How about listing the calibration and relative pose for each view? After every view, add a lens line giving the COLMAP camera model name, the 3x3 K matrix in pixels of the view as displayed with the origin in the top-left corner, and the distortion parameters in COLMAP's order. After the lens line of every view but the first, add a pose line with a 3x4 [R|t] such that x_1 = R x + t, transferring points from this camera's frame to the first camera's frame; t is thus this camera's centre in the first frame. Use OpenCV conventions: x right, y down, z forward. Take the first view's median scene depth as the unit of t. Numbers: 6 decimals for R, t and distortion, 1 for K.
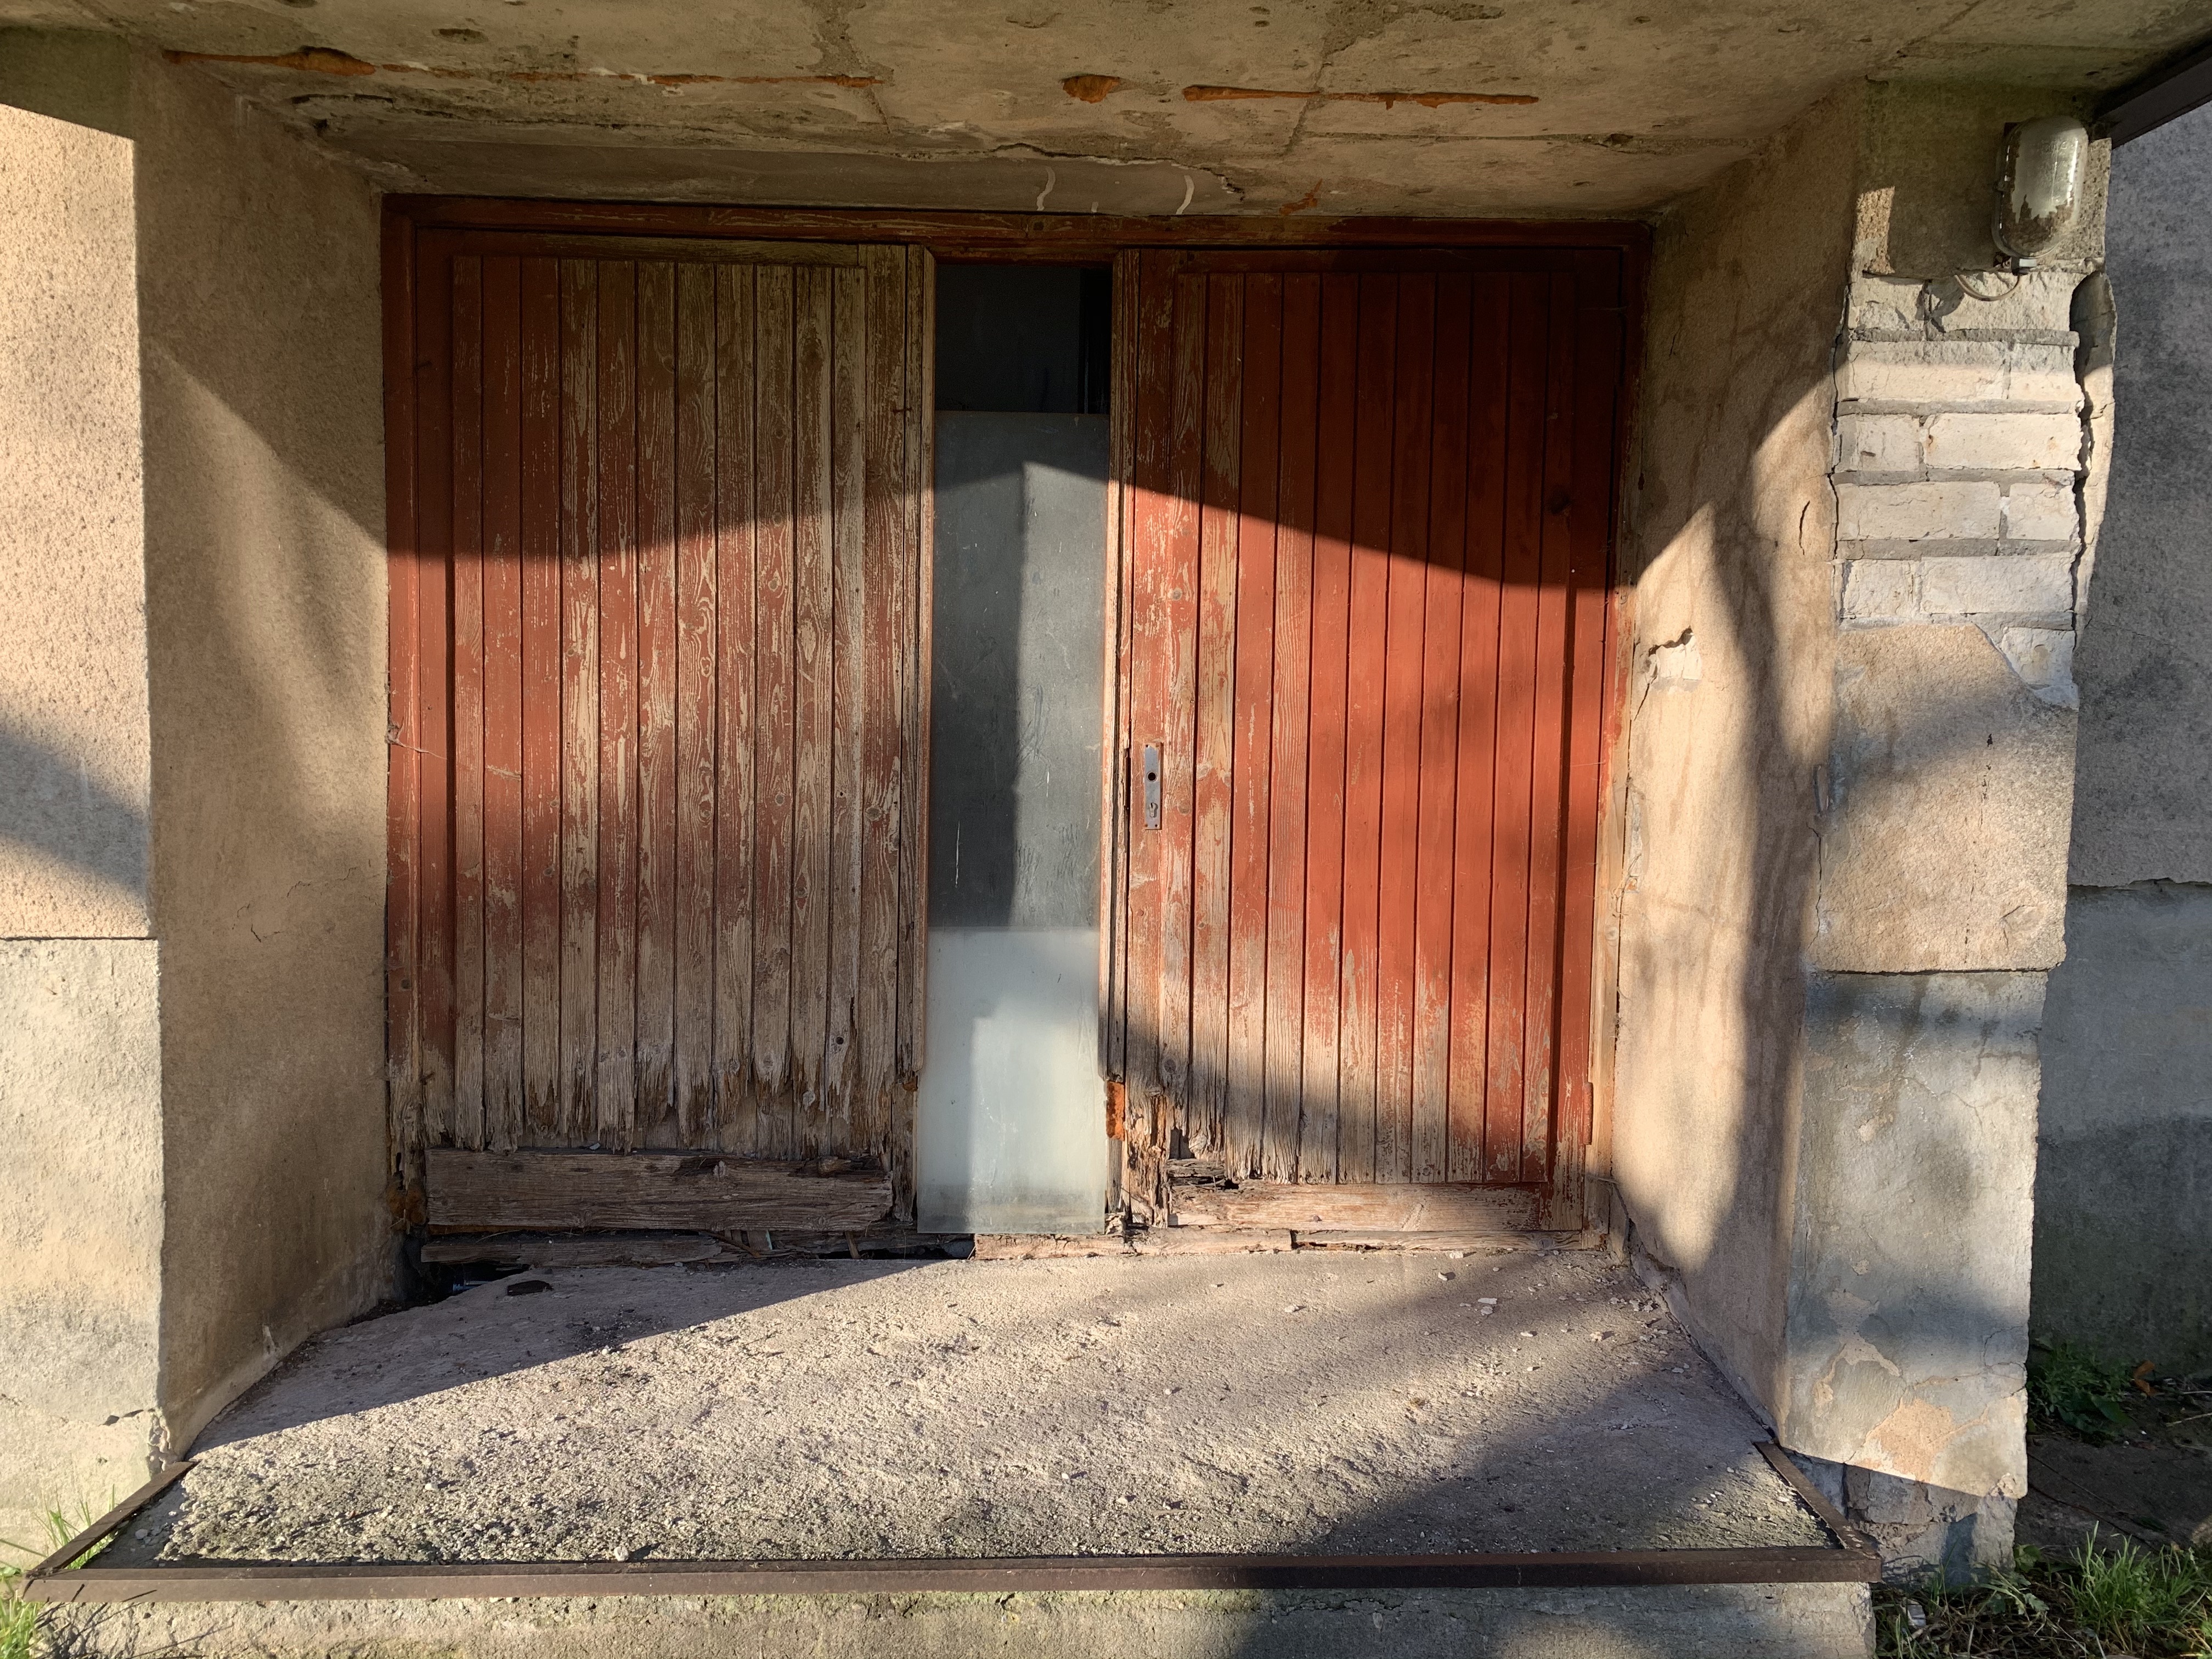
lens RADIAL K [[1712.5, 0, 1105.6], [0, 1712.5, 800.3], [0, 0, 1]] dist [0.087712, -0.113122]
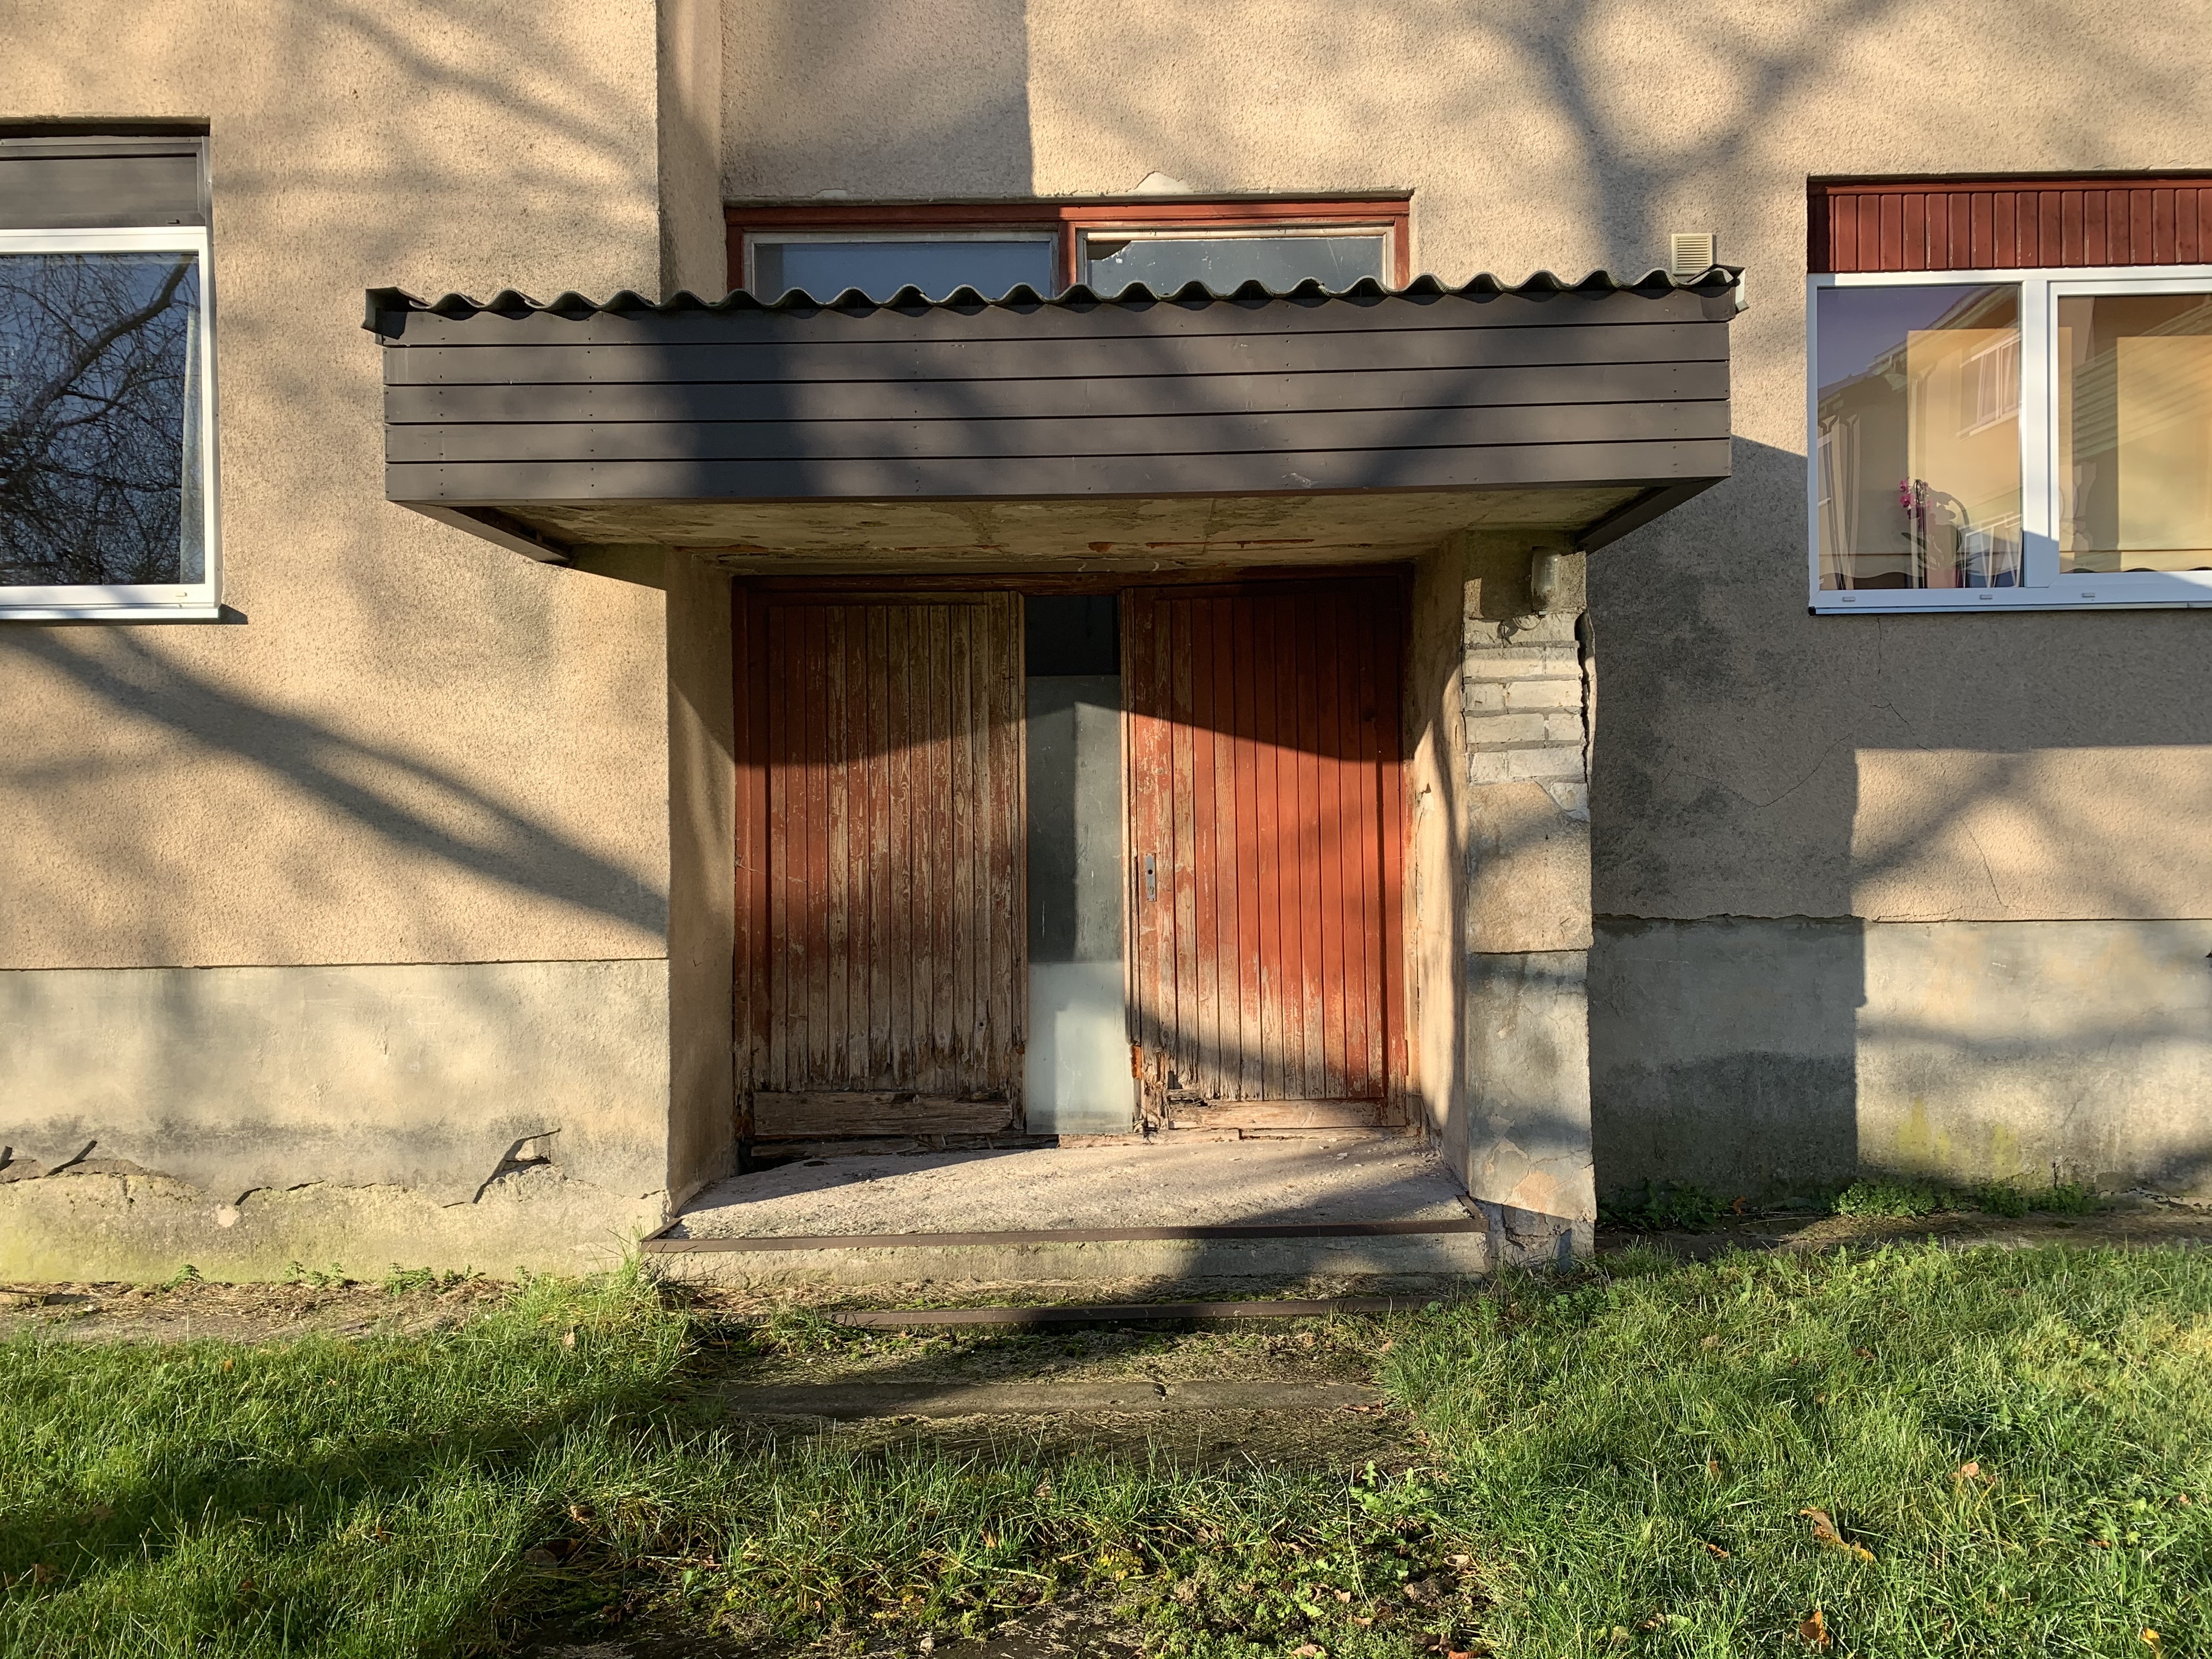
lens RADIAL K [[1712.5, 0, 1105.6], [0, 1712.5, 800.3], [0, 0, 1]] dist [0.087712, -0.113122]
pose [[0.998962, -0.031648, -0.032757, 0.042236], [0.029043, 0.996596, -0.077160, 0.049409], [0.035087, 0.076128, 0.996480, -0.817207]]
